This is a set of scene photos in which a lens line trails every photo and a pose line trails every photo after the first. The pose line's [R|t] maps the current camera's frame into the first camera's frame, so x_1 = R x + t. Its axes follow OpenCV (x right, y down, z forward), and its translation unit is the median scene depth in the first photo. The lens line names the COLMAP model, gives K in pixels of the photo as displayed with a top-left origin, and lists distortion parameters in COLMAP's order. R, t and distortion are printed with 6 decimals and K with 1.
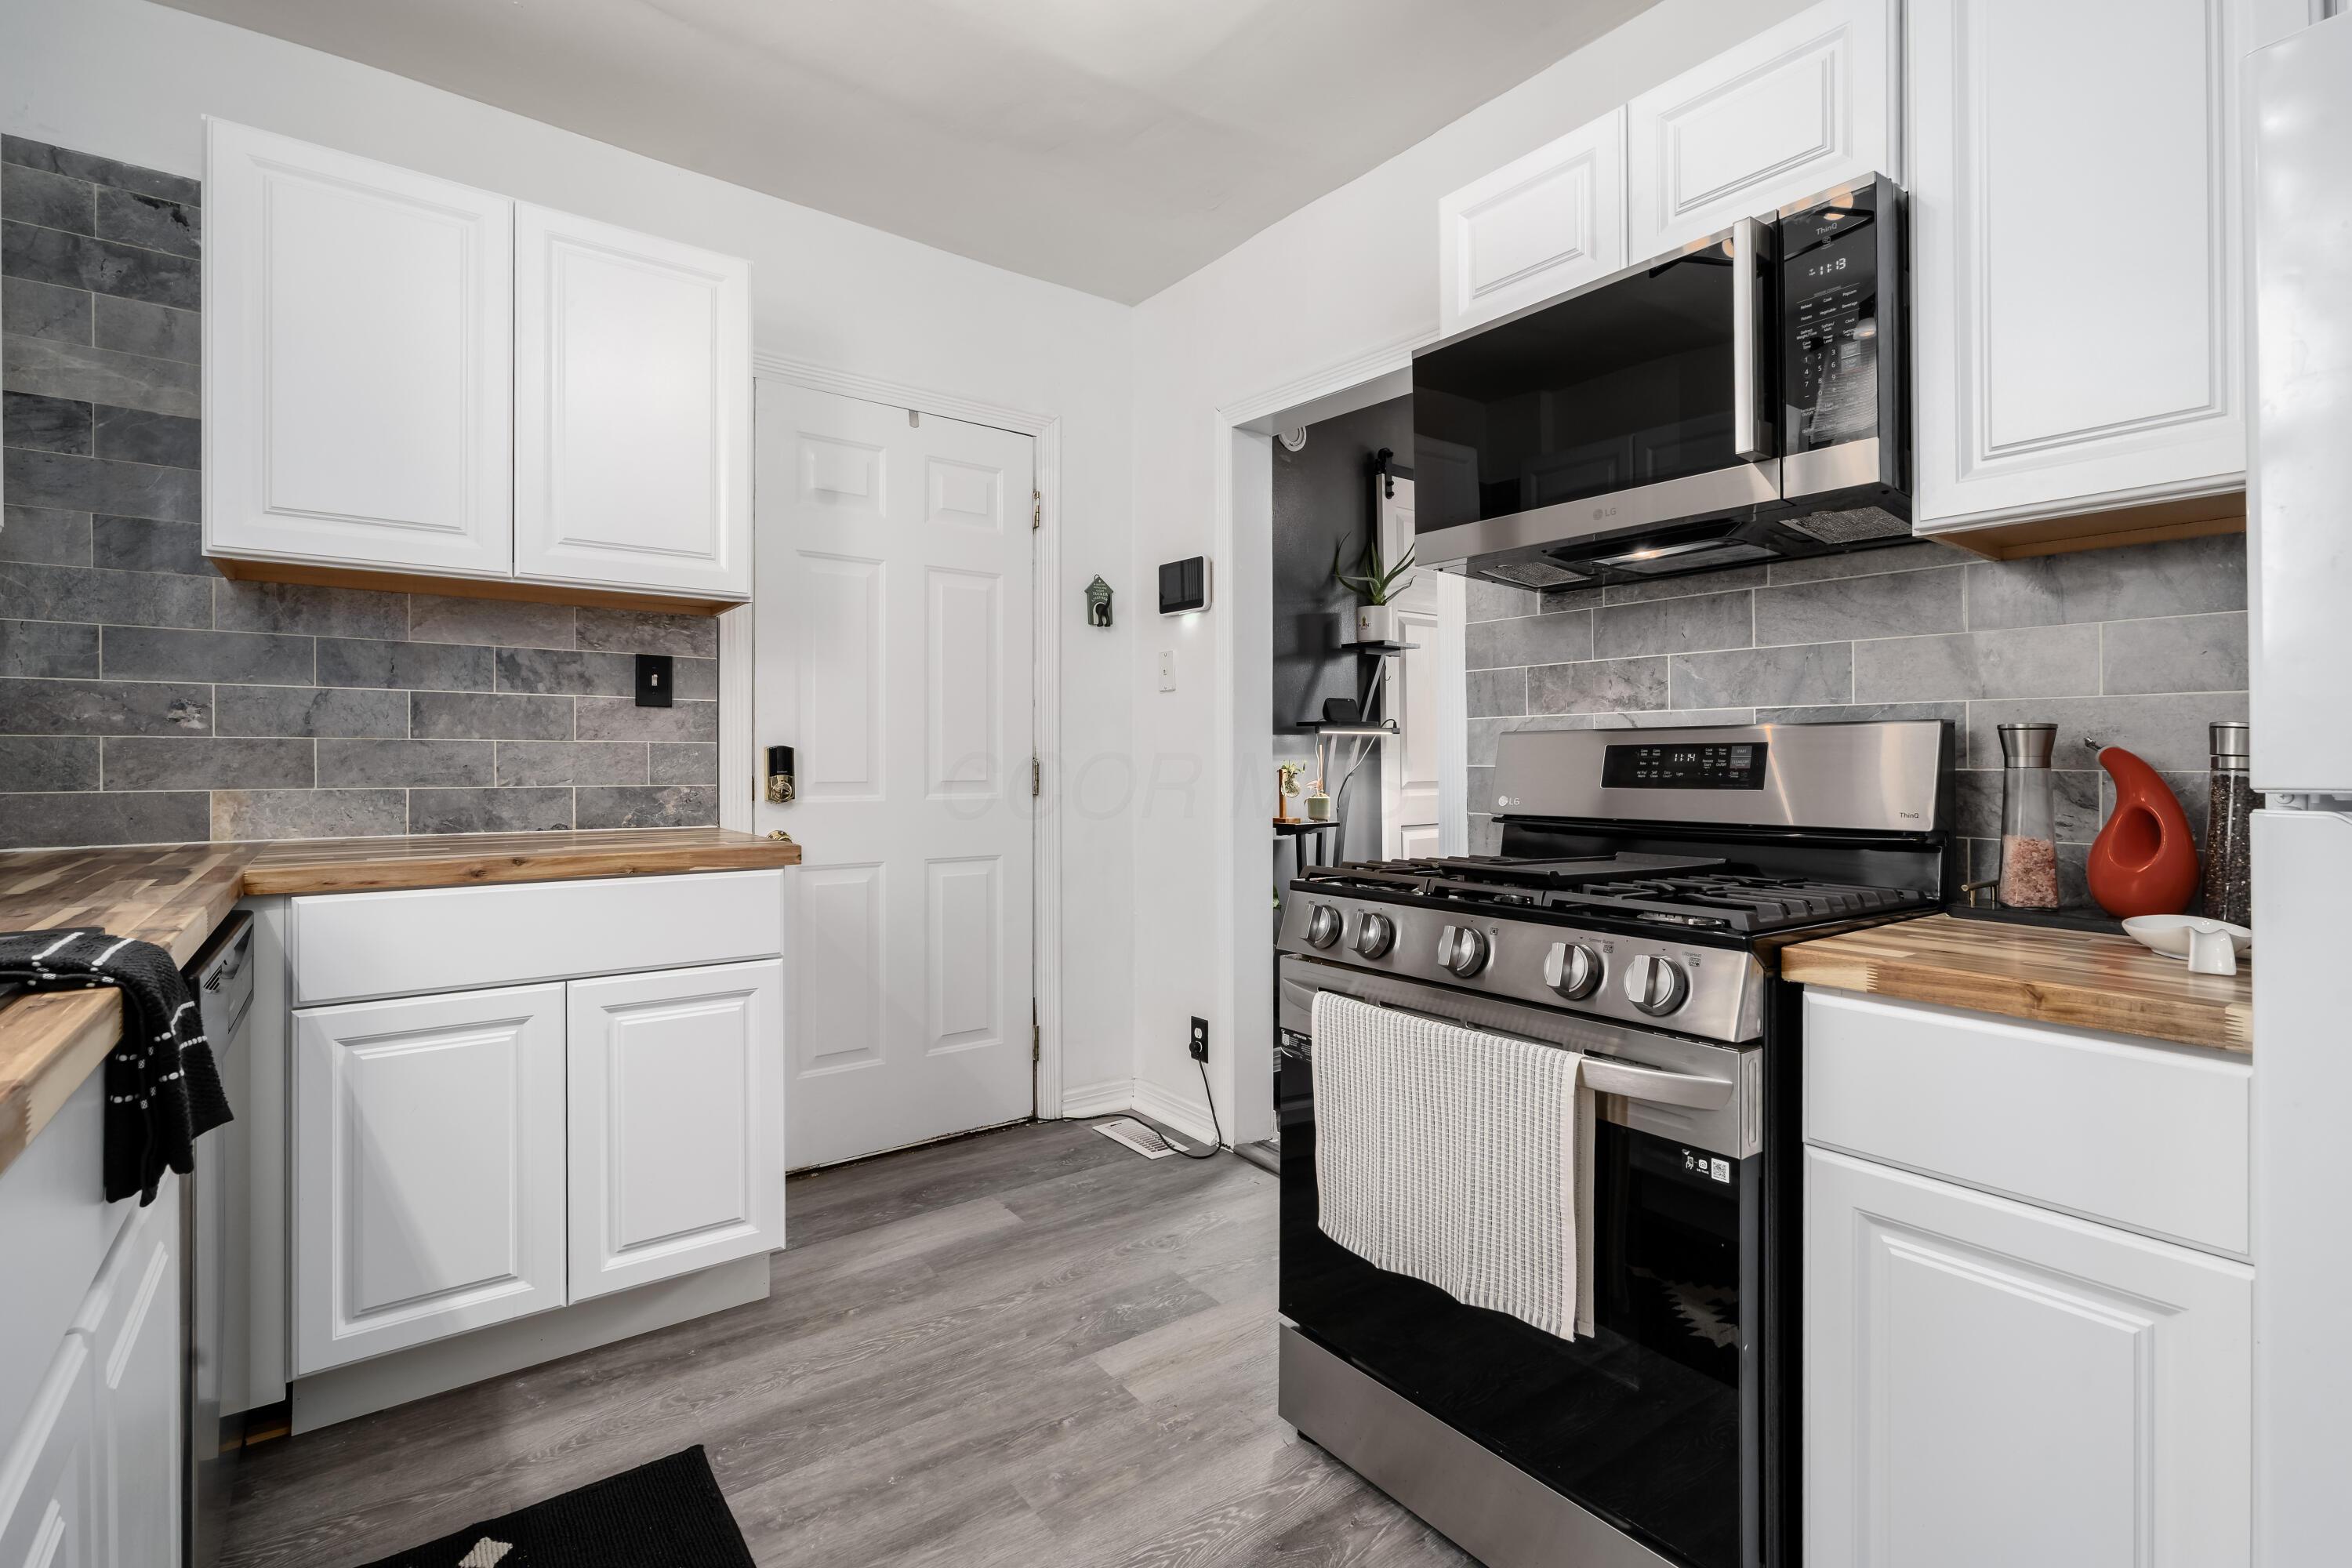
lens RADIAL K [[1051.2, 0, 1177.9], [0, 1051.2, 813.4], [0, 0, 1]] dist [-0.018851, 0.008726]
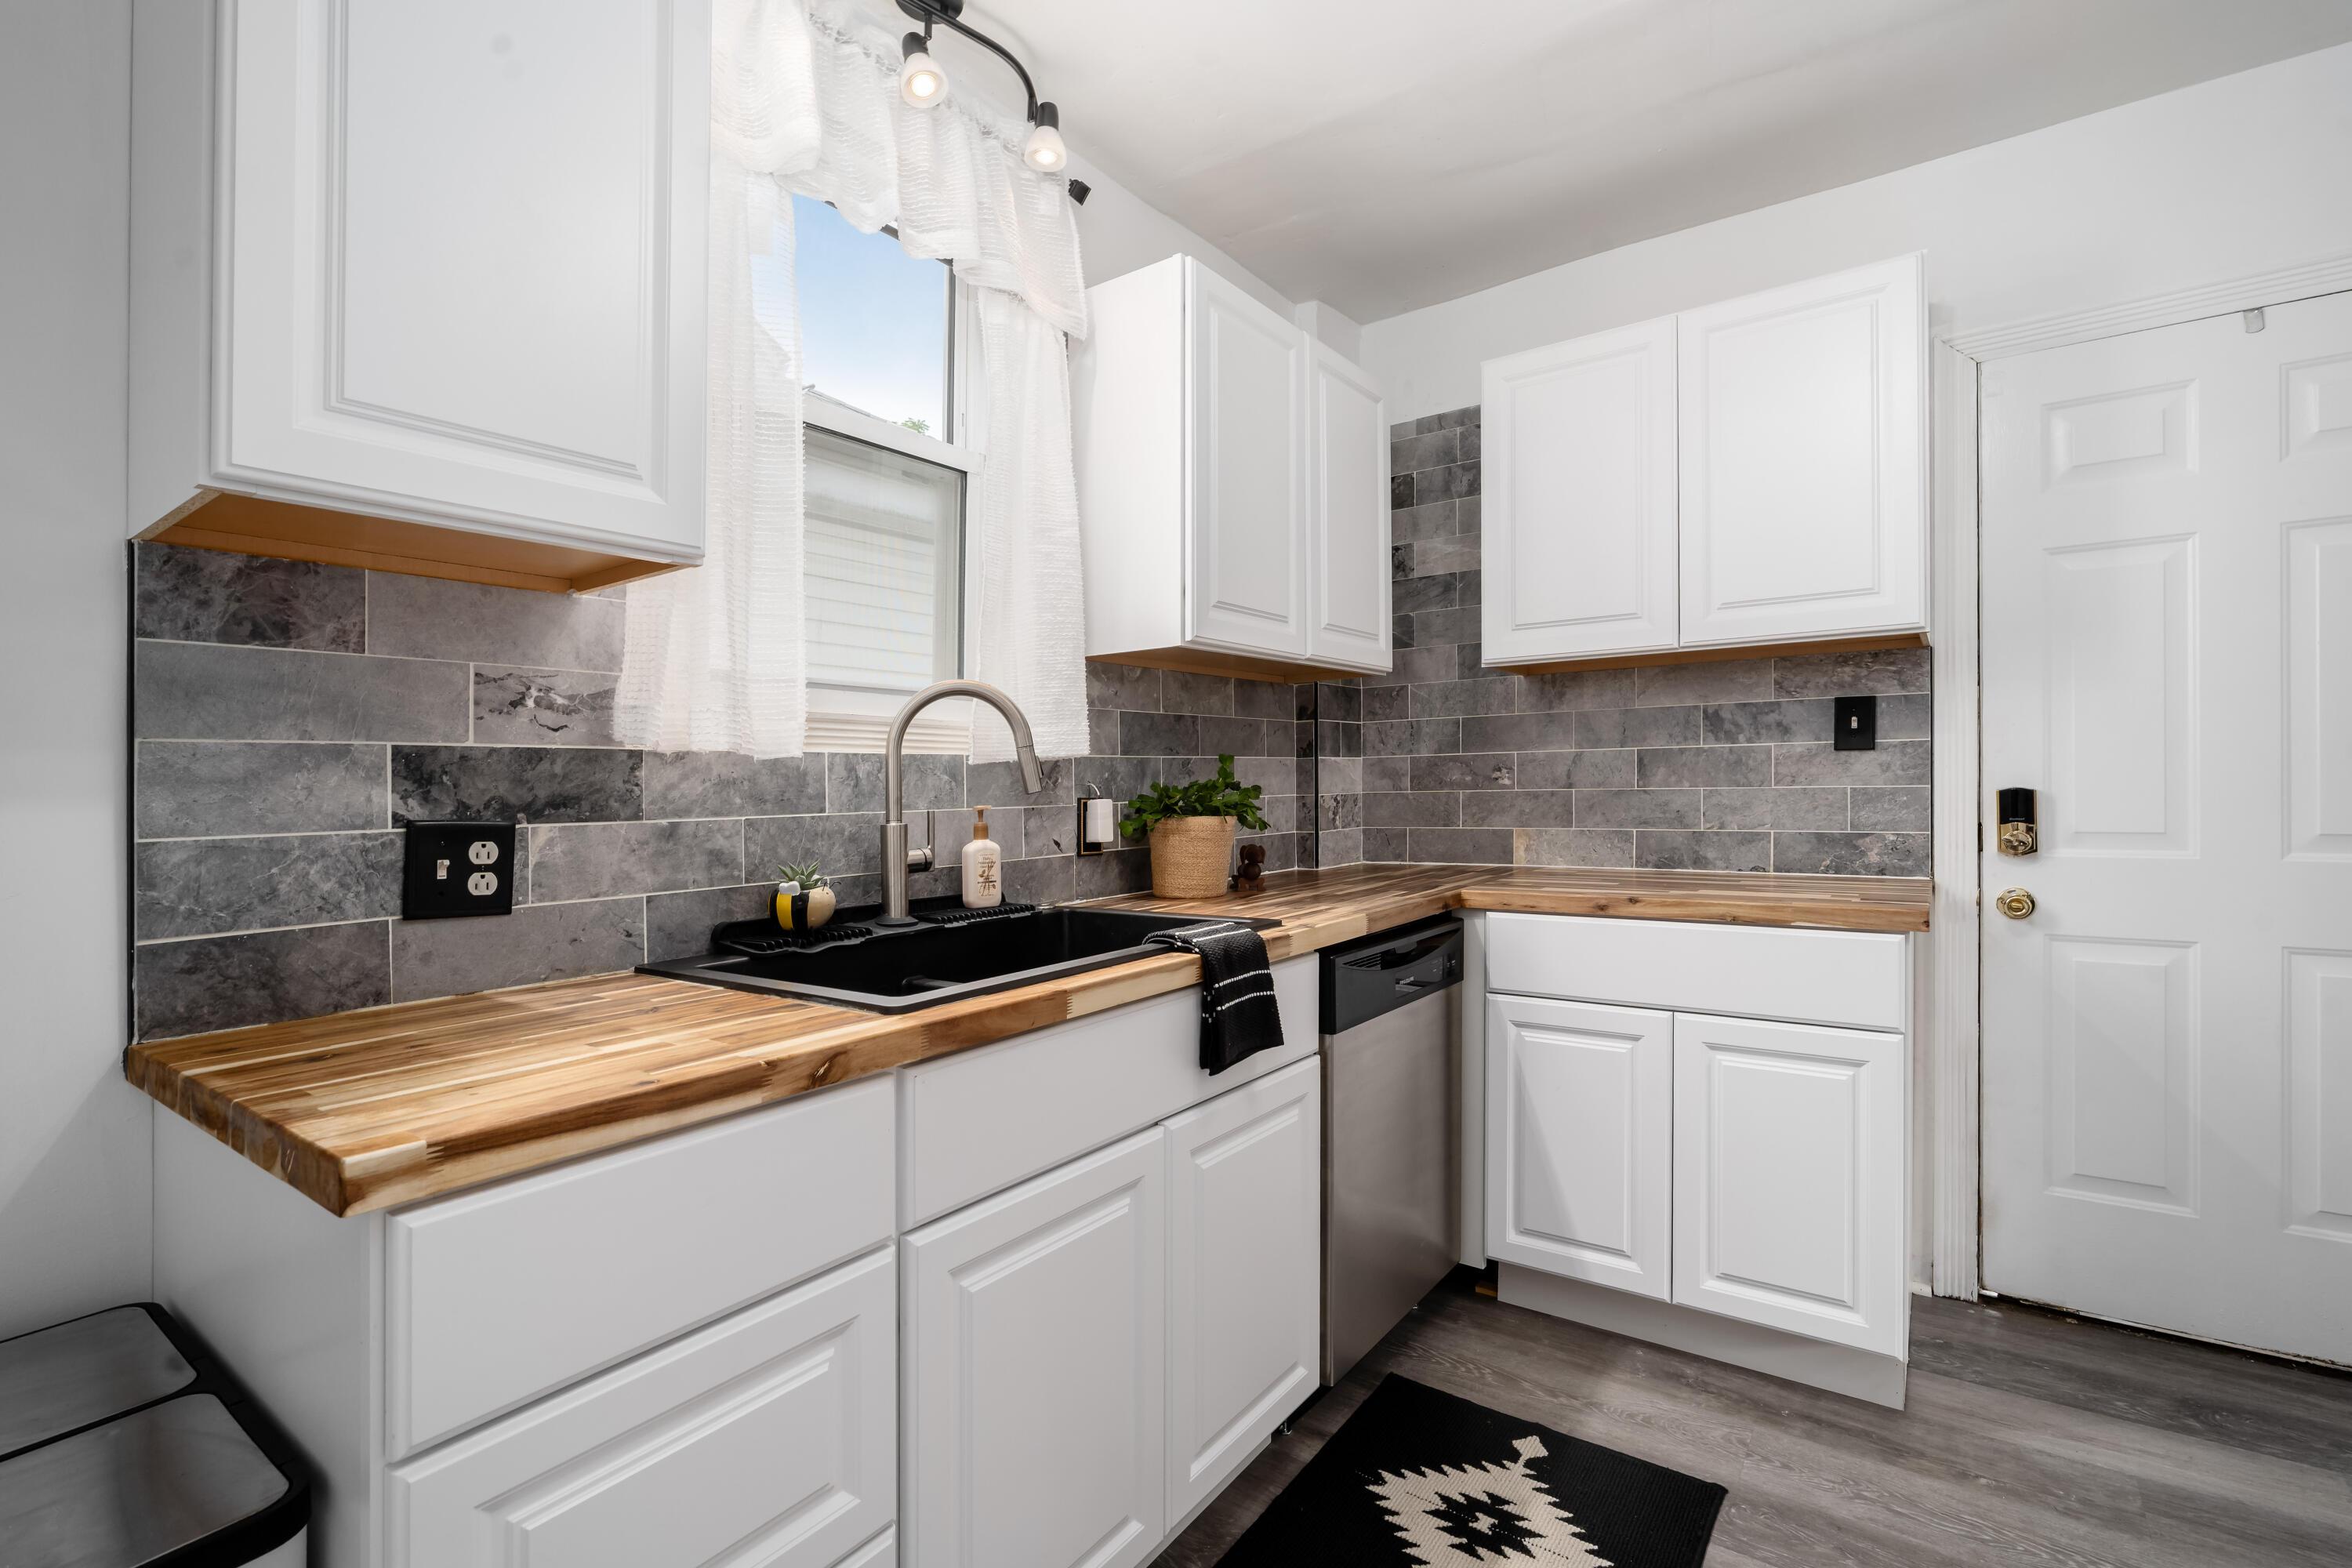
lens RADIAL K [[1066.2, 0, 1180.9], [0, 1066.2, 840.9], [0, 0, 1]] dist [-0.021486, 0.008978]
pose [[0.289864, 0.040982, -0.956190, 0.309575], [-0.031410, 0.998952, 0.033293, -0.038858], [0.956552, 0.020383, 0.290848, 0.158580]]
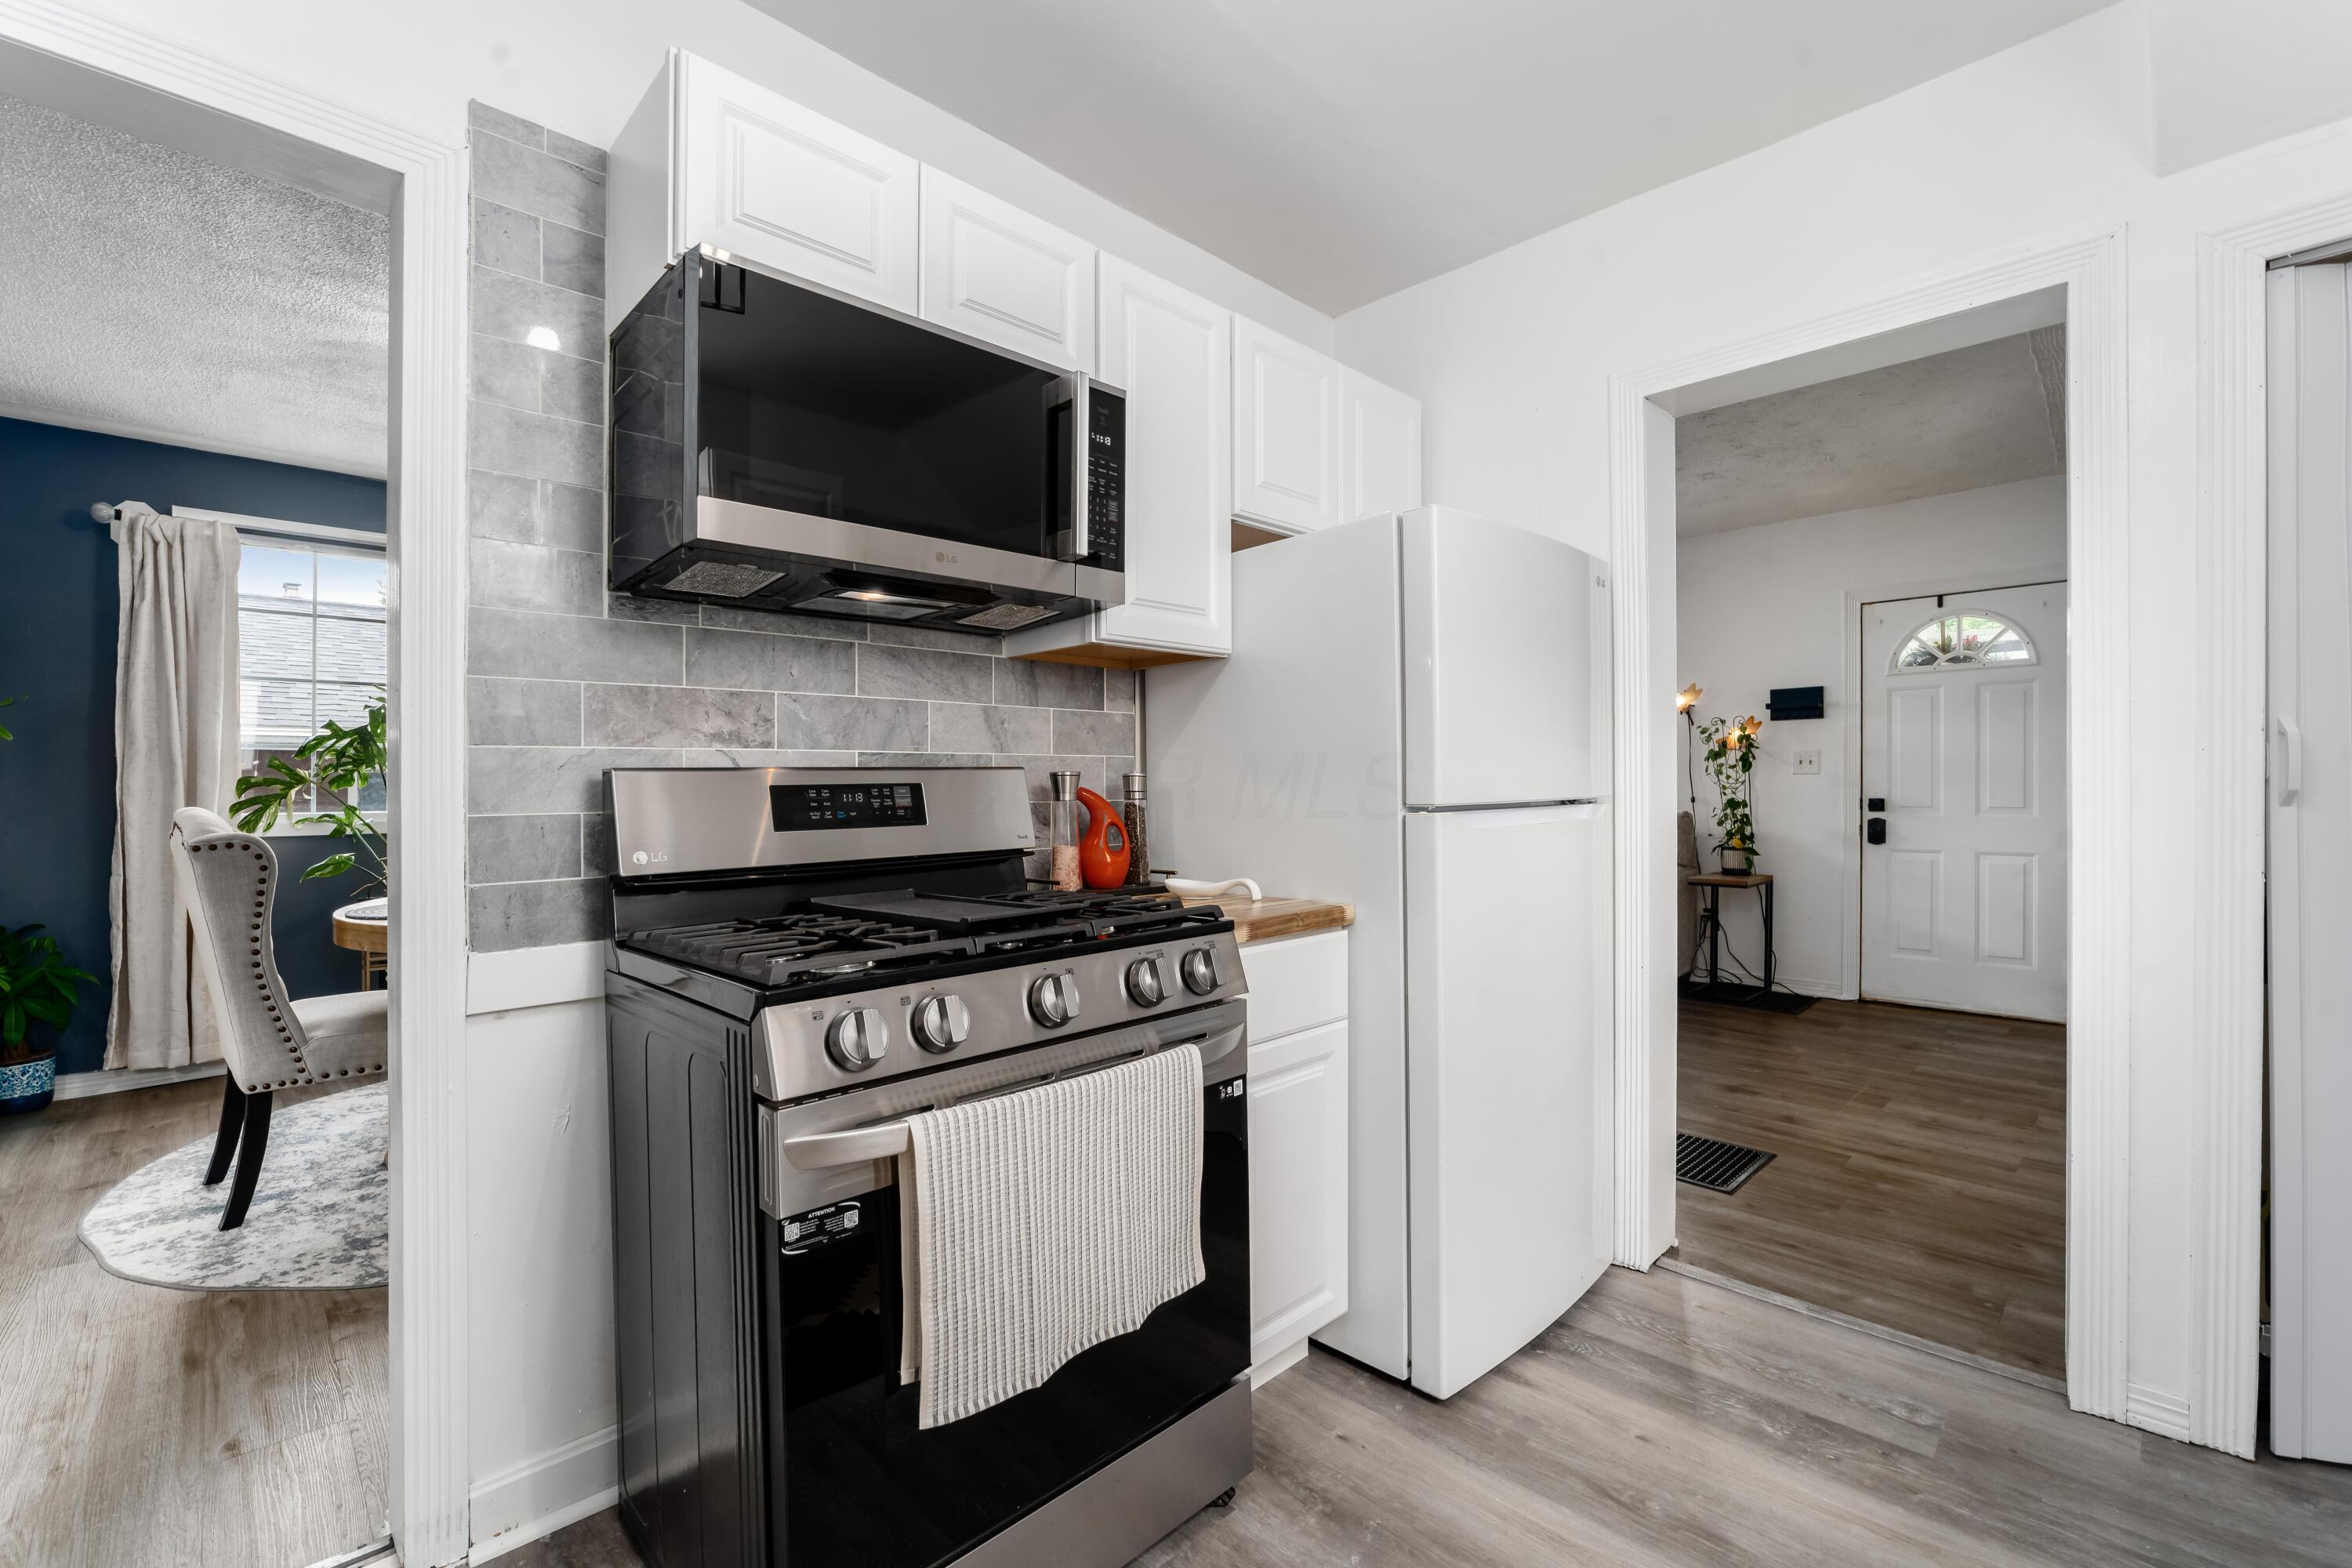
lens RADIAL K [[1015.8, 0, 1171.8], [0, 1015.8, 817.4], [0, 0, 1]] dist [-0.000145, -0.000009]
pose [[-0.125161, -0.028653, 0.991723, -0.479199], [0.065391, 0.997171, 0.037063, -0.044630], [-0.989979, 0.069488, -0.122934, 0.720855]]
